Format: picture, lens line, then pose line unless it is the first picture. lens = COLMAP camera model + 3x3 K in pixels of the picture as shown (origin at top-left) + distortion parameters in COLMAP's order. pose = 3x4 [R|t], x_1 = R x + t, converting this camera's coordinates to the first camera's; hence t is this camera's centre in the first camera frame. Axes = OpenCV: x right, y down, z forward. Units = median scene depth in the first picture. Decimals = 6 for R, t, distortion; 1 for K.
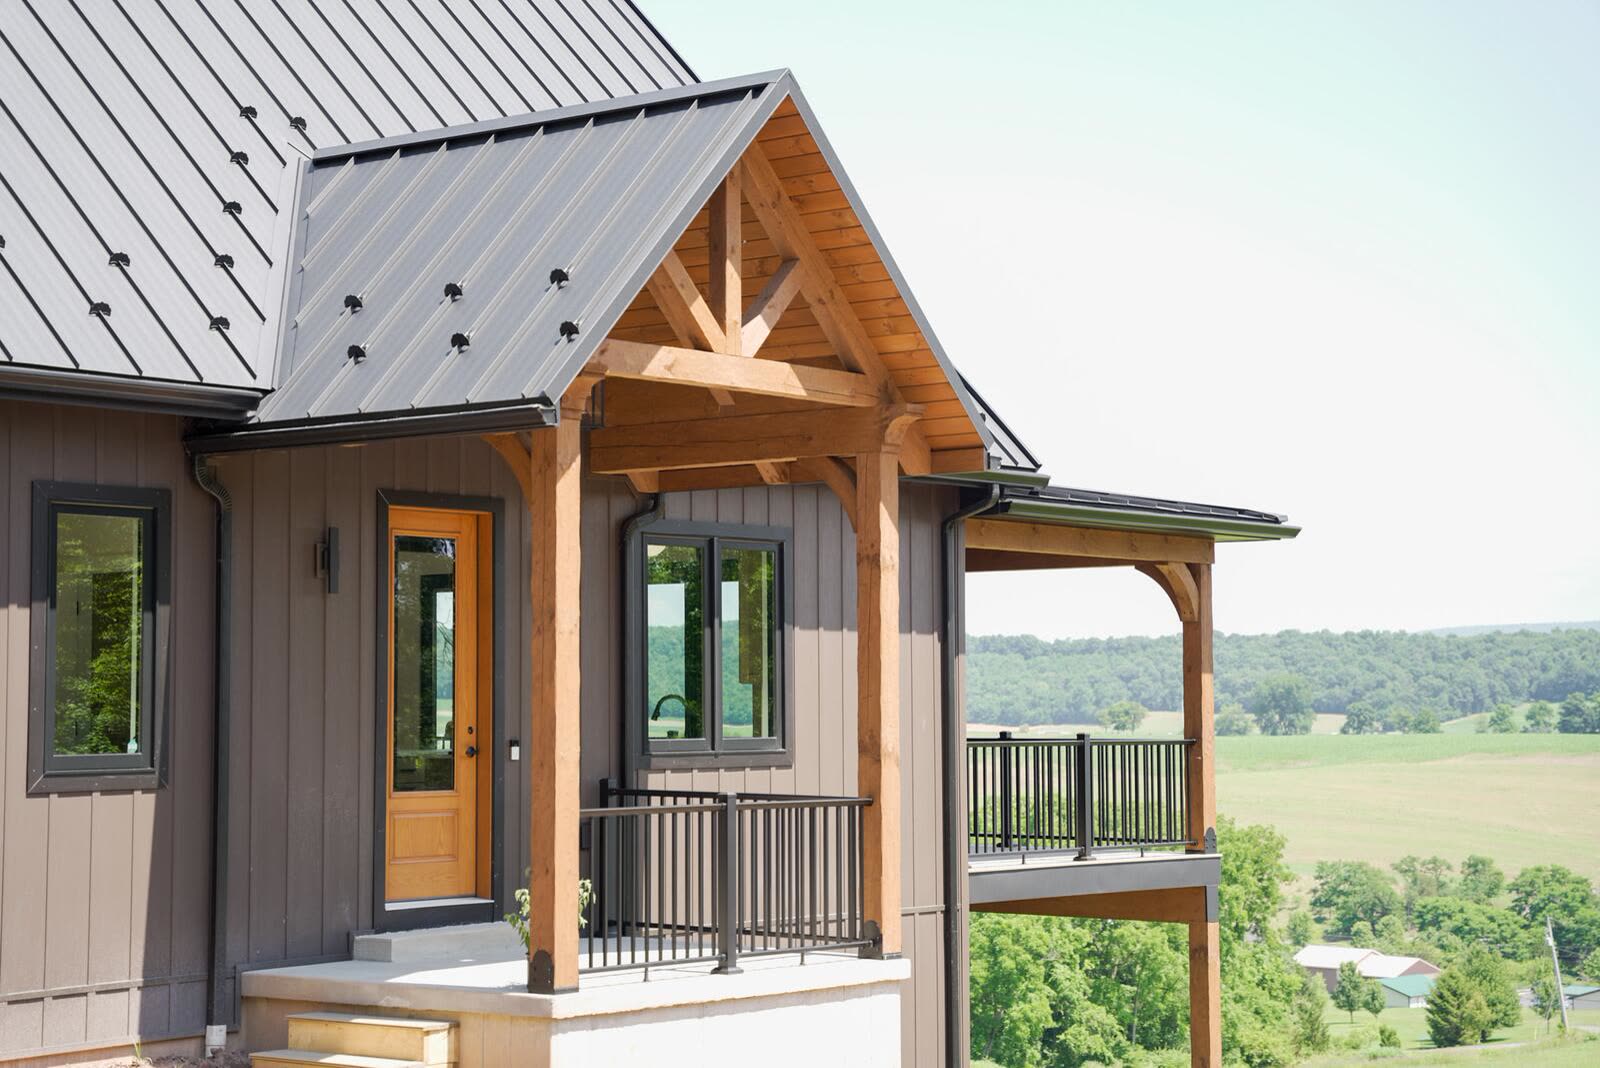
lens RADIAL K [[2996.4, 0, 800.0], [0, 2996.4, 534.0], [0, 0, 1]] dist [0.228946, 0.279513]
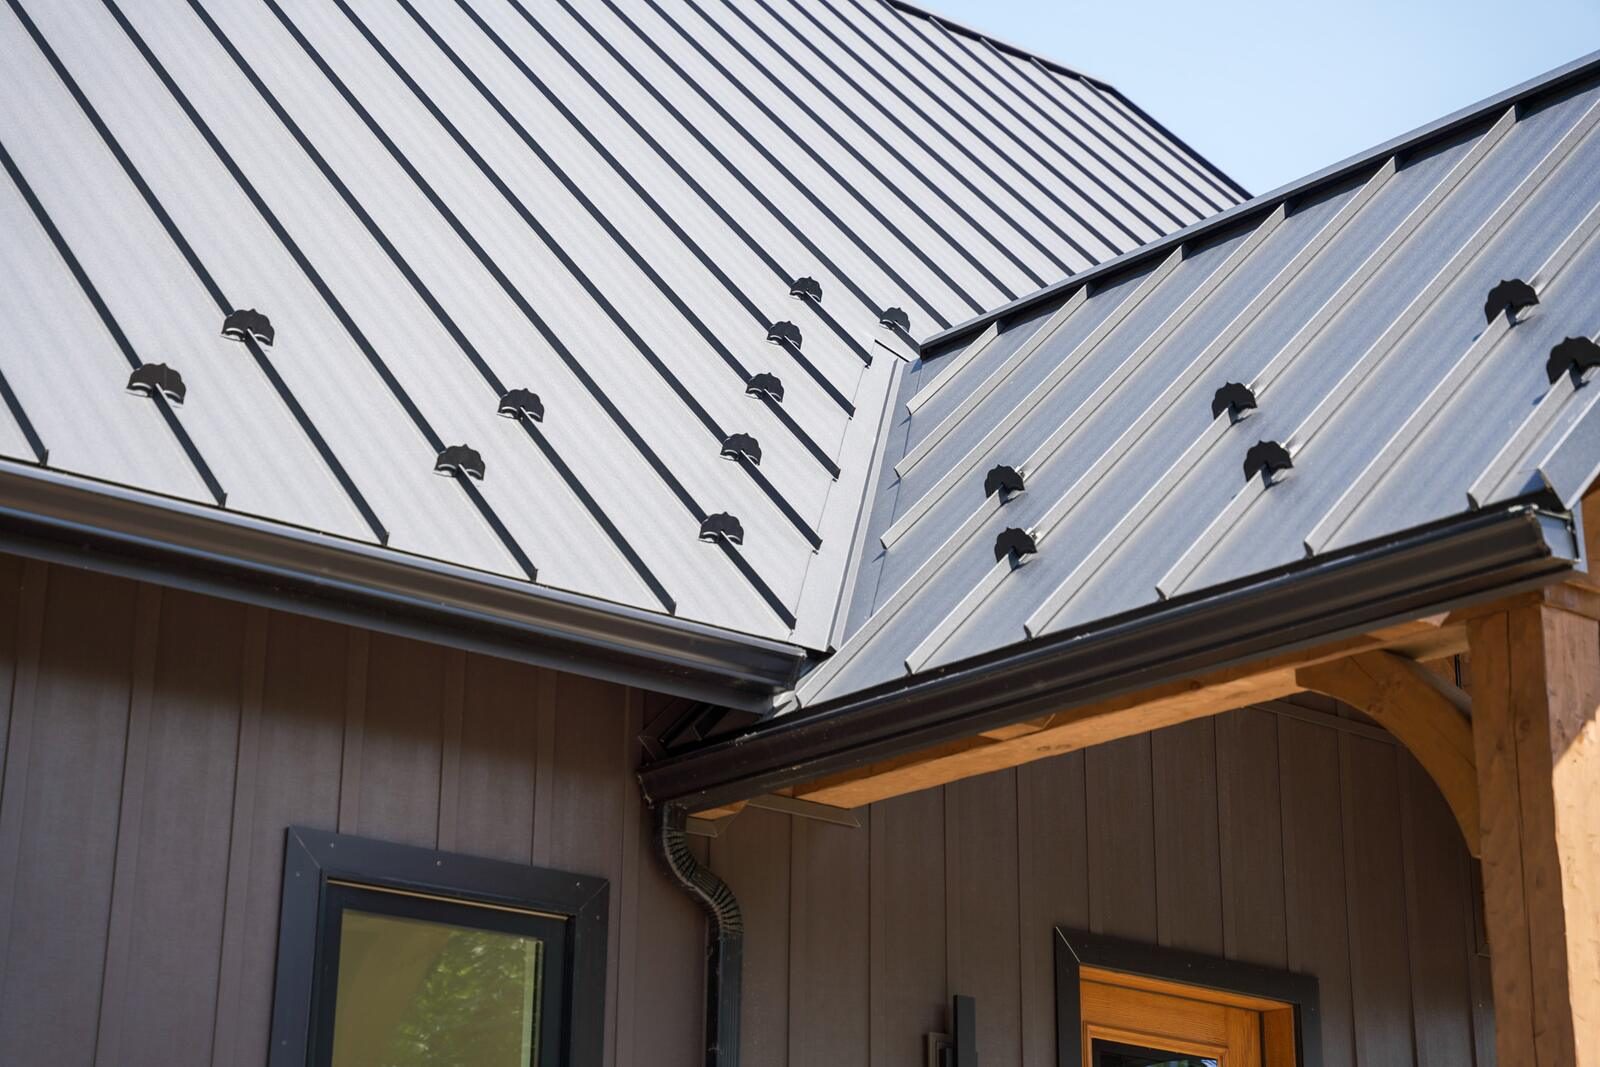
lens RADIAL K [[2996.4, 0, 800.0], [0, 2996.4, 533.5], [0, 0, 1]] dist [0.228946, 0.279513]
pose [[0.980186, -0.046939, -0.192435, -0.091340], [-0.004996, 0.965348, -0.260918, 0.050512], [0.198015, 0.256709, 0.945987, 0.565805]]
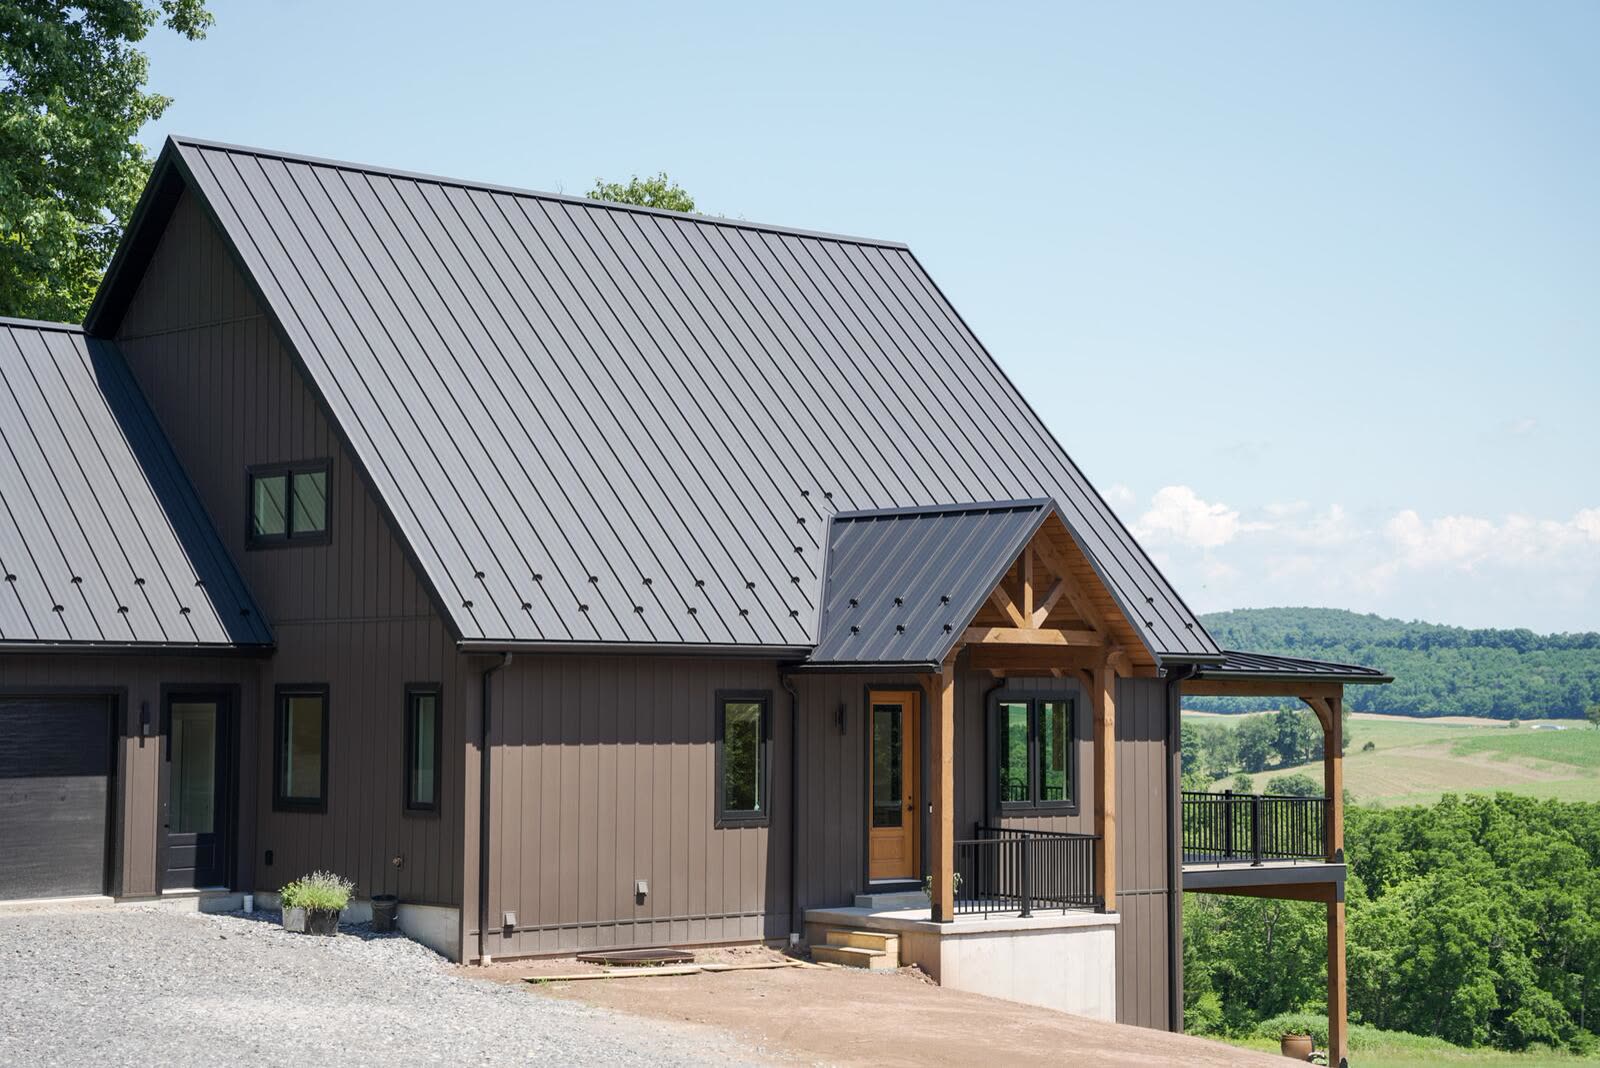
lens RADIAL K [[2996.4, 0, 800.0], [0, 2996.4, 534.0], [0, 0, 1]] dist [0.228946, 0.279513]
pose [[0.986041, 0.000193, -0.166504, 0.172942], [0.000975, 0.999975, 0.006933, -0.141448], [0.166501, -0.006999, 0.986016, -1.132705]]
